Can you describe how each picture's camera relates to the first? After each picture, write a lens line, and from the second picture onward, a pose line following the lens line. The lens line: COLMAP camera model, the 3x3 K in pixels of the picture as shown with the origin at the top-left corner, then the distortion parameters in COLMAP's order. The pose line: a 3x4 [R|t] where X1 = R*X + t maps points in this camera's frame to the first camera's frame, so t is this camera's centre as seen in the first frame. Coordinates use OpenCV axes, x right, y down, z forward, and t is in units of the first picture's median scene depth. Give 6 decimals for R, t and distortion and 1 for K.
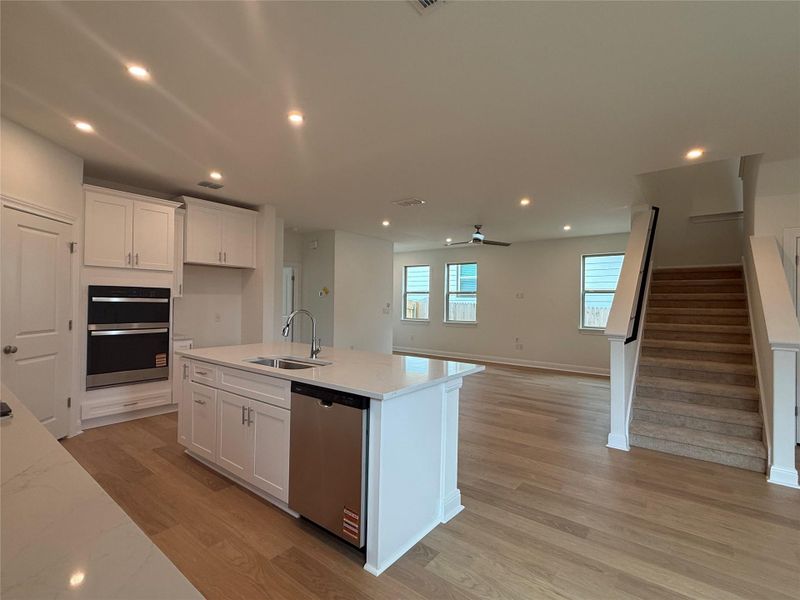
lens RADIAL K [[377.4, 0, 396.7], [0, 377.4, 299.9], [0, 0, 1]] dist [0.001318, 0.000026]
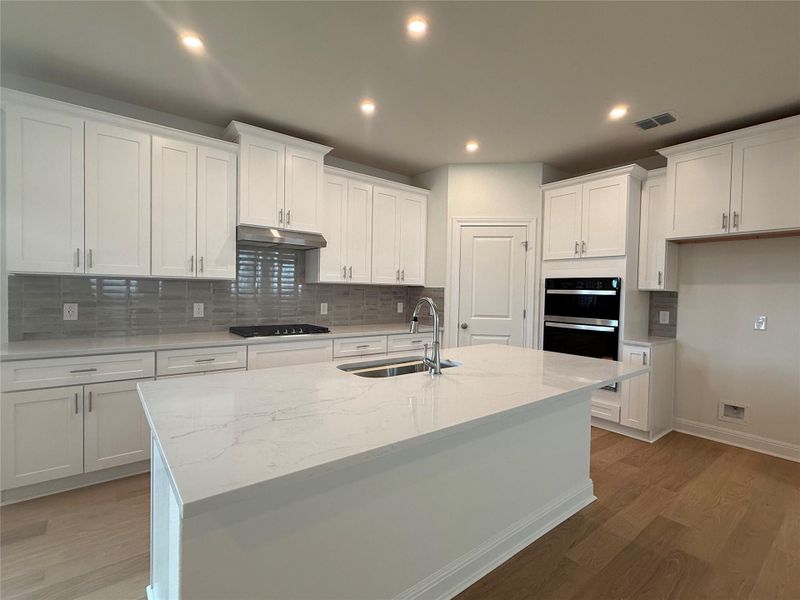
lens RADIAL K [[377.4, 0, 396.7], [0, 377.4, 299.9], [0, 0, 1]] dist [0.001318, 0.000026]
pose [[-0.235049, 0.011734, -0.971913, 0.315346], [-0.012888, 0.999802, 0.015187, 0.011182], [0.971898, 0.016096, -0.234851, 0.824721]]
